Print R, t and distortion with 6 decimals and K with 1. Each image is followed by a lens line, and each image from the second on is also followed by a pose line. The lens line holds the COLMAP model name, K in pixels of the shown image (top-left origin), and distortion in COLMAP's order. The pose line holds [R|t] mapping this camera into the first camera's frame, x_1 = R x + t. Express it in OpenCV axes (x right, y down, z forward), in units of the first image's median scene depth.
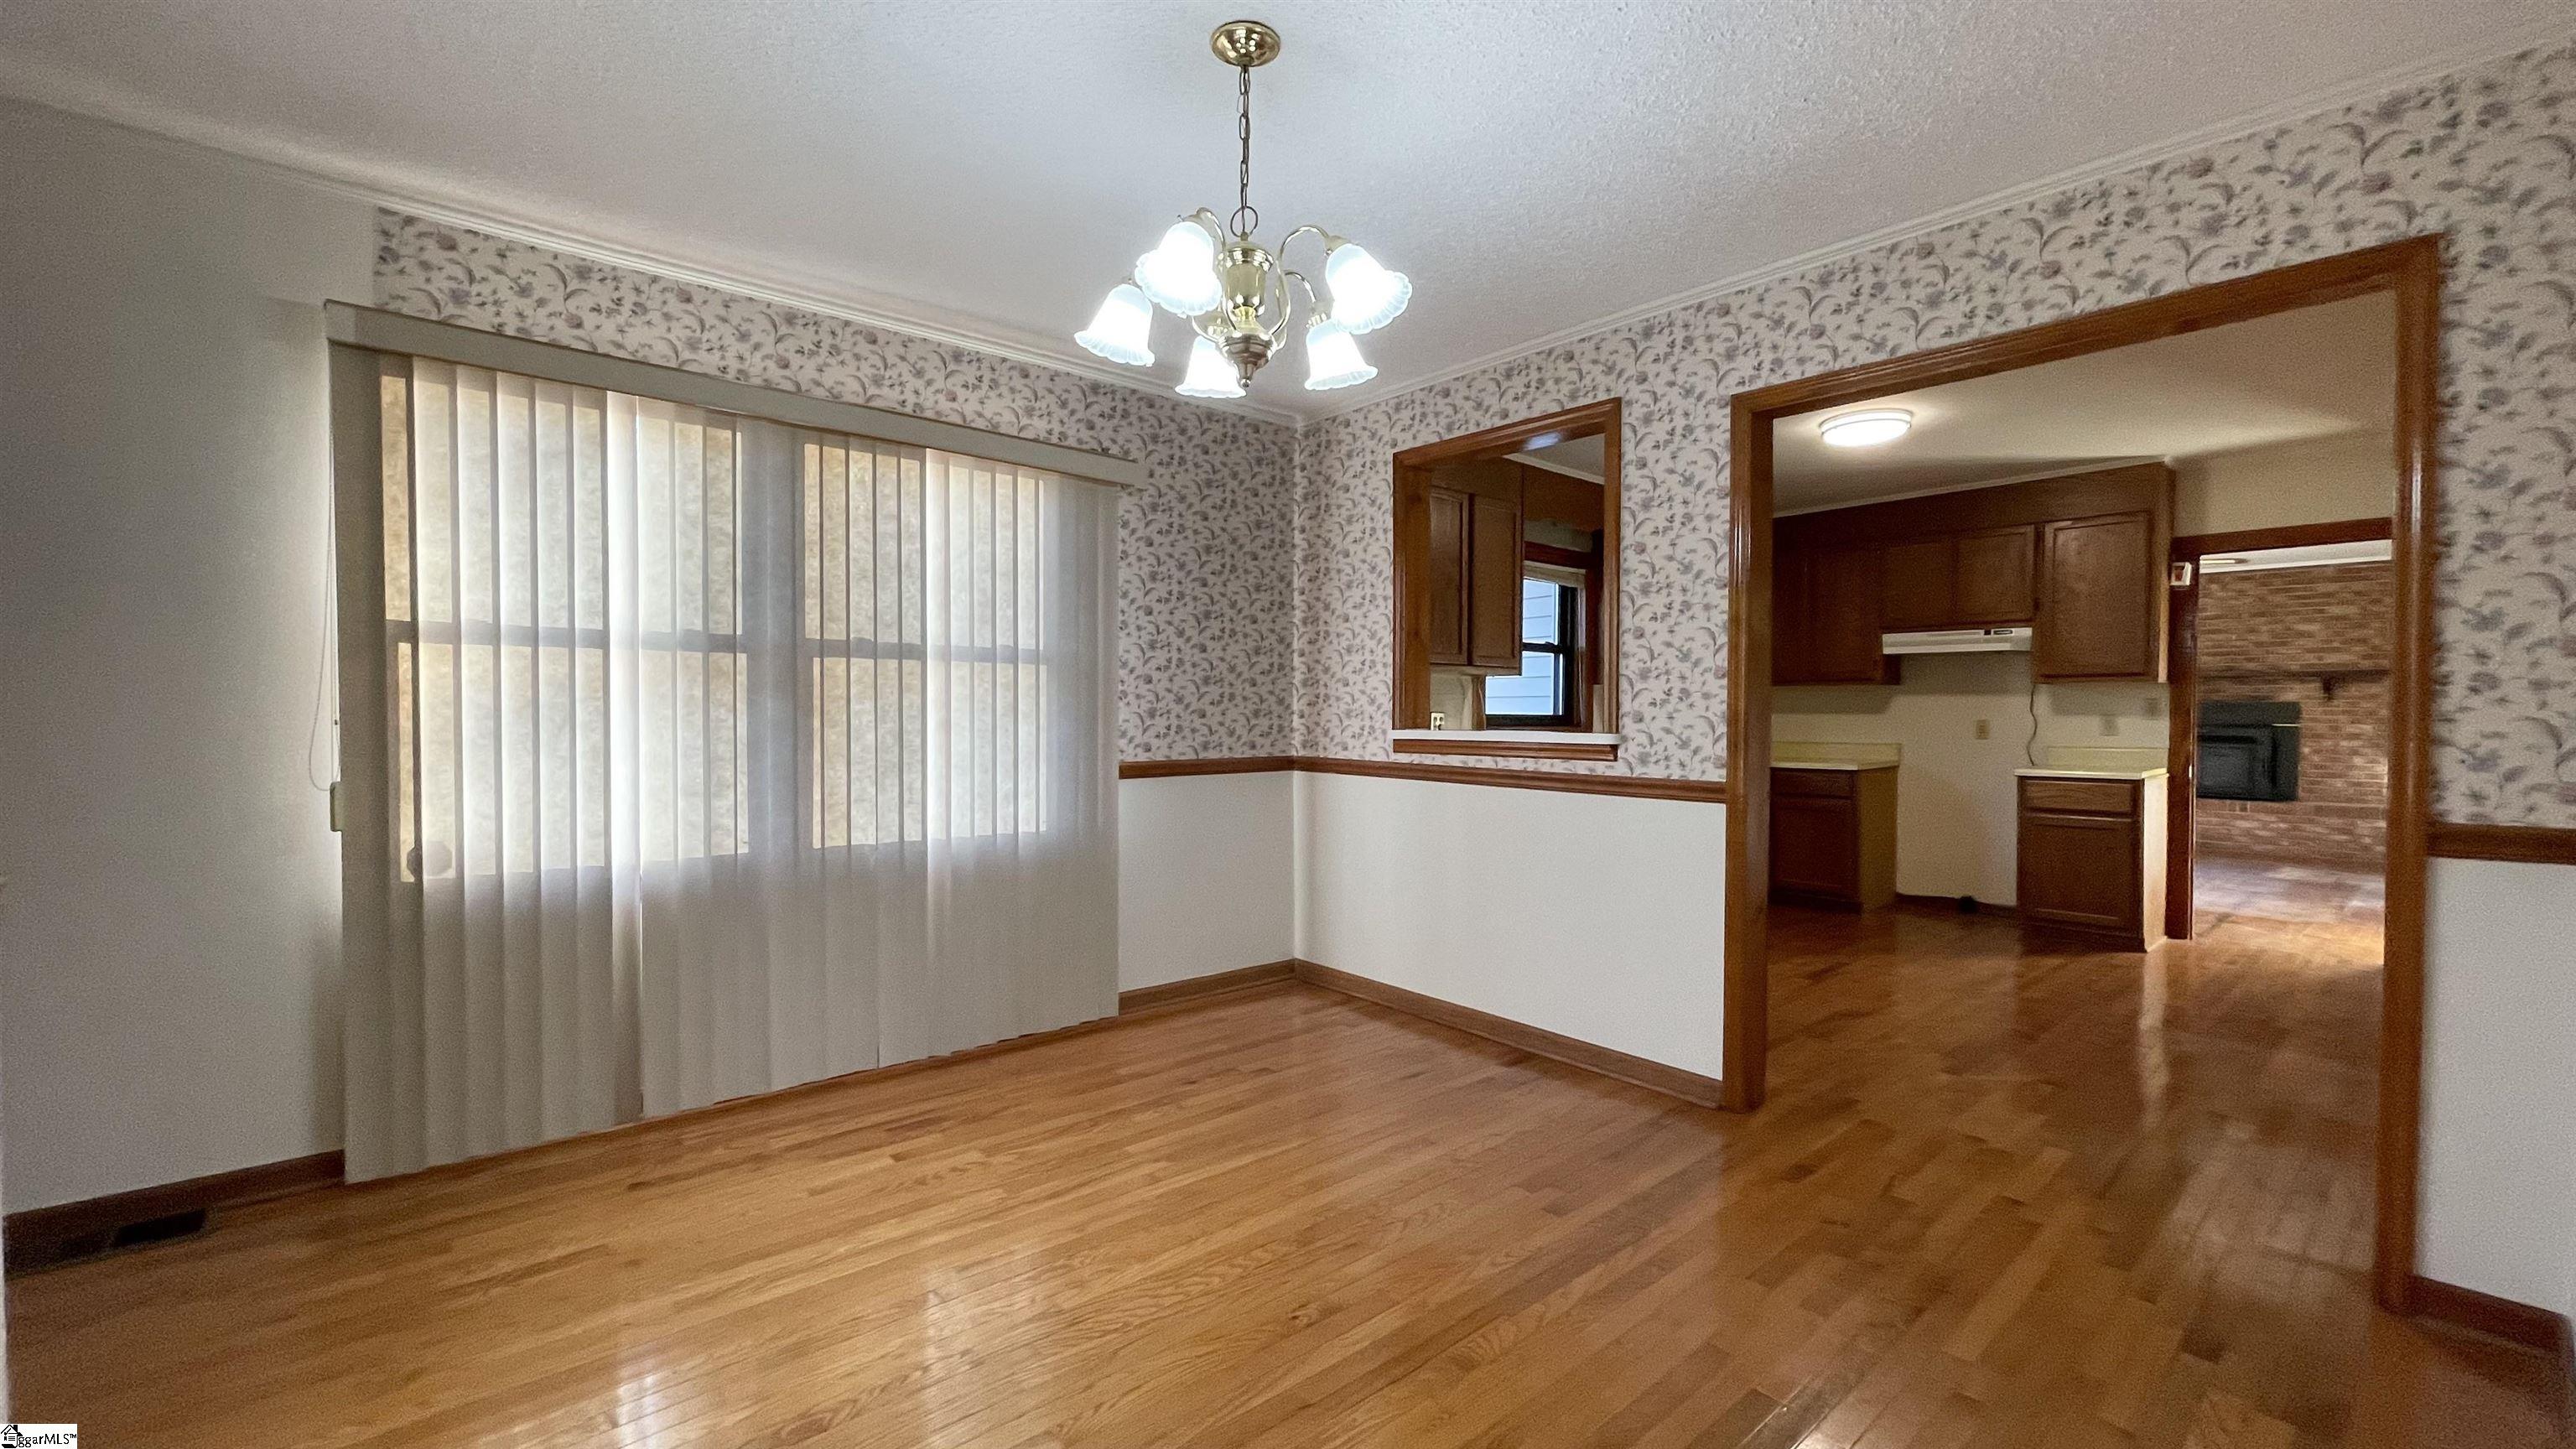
lens RADIAL K [[1037.6, 0, 1280.4], [0, 1037.6, 729.9], [0, 0, 1]] dist [0.000636, 0.000274]
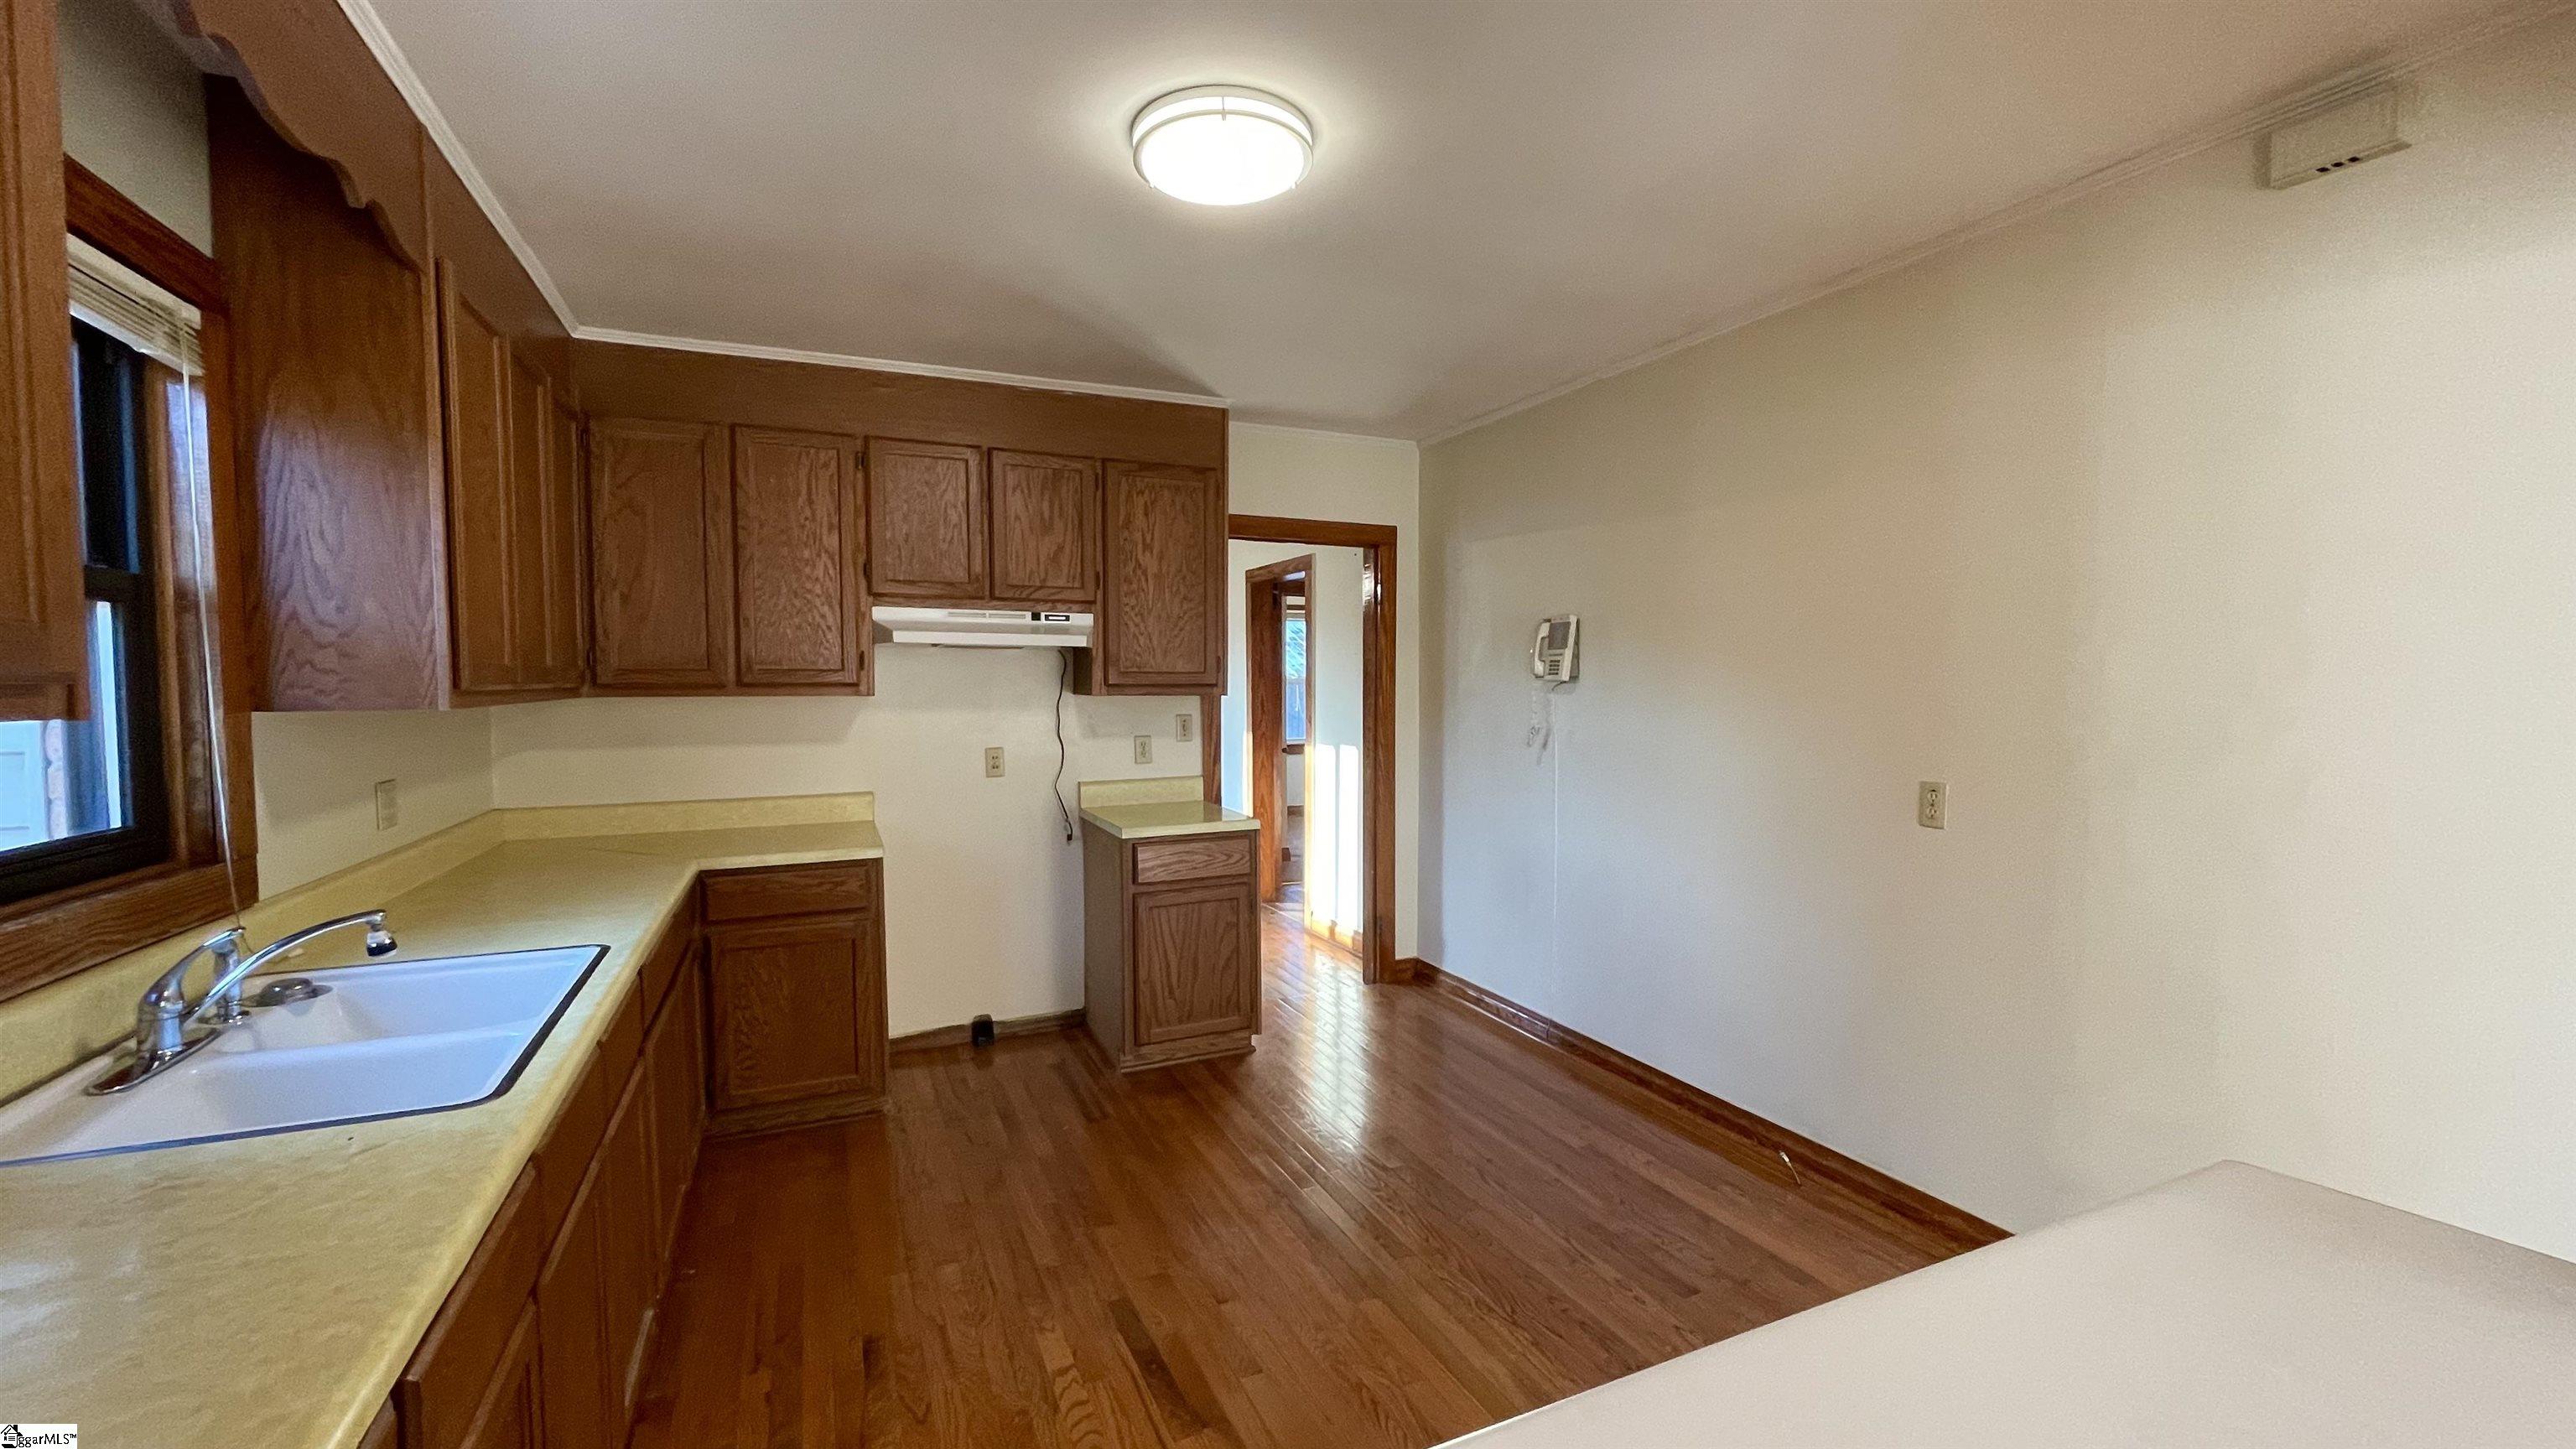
lens RADIAL K [[1041.4, 0, 1291.1], [0, 1041.4, 737.9], [0, 0, 1]] dist [0.001500, -0.001030]
pose [[0.269209, -0.050068, 0.961779, 0.171141], [0.014420, 0.998745, 0.047956, -0.082571], [-0.962974, 0.000959, 0.269594, 1.180738]]
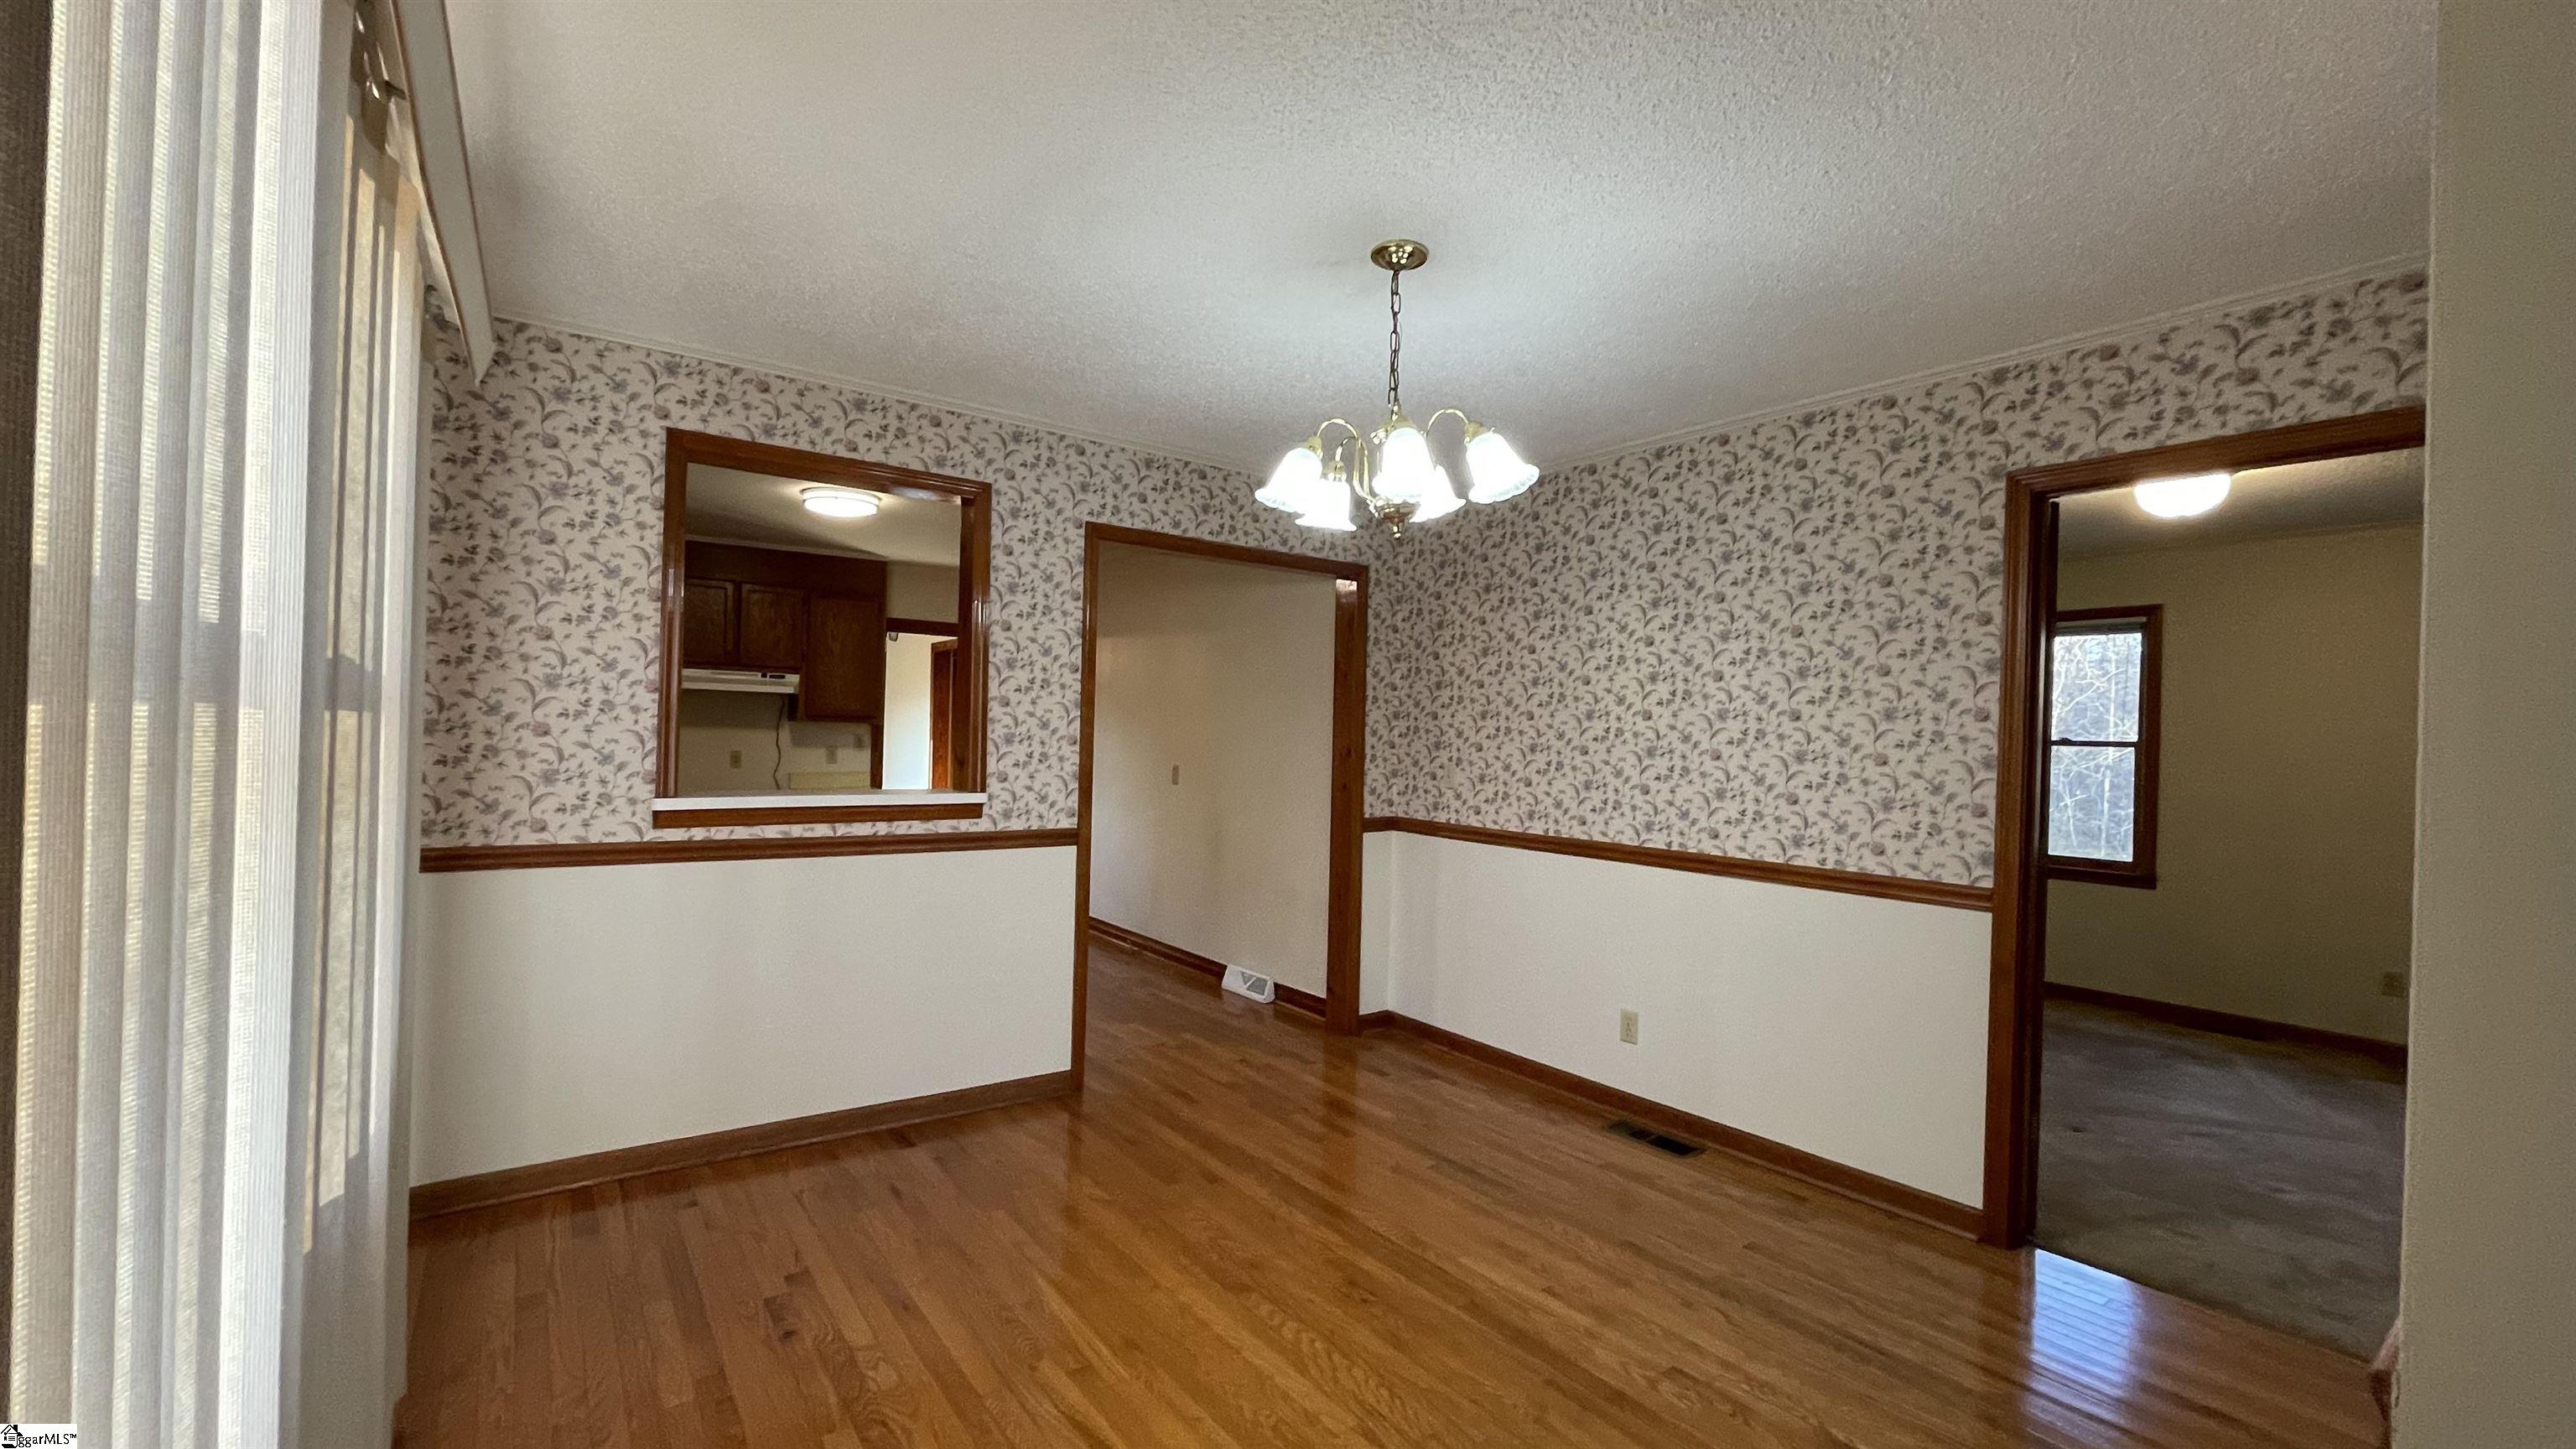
lens RADIAL K [[1037.6, 0, 1280.4], [0, 1037.6, 729.9], [0, 0, 1]] dist [0.000636, 0.000274]
pose [[0.070979, 0.003436, 0.997472, -0.736049], [-0.006569, 0.999974, -0.002977, -0.060719], [-0.997456, -0.006341, 0.071000, 0.615508]]
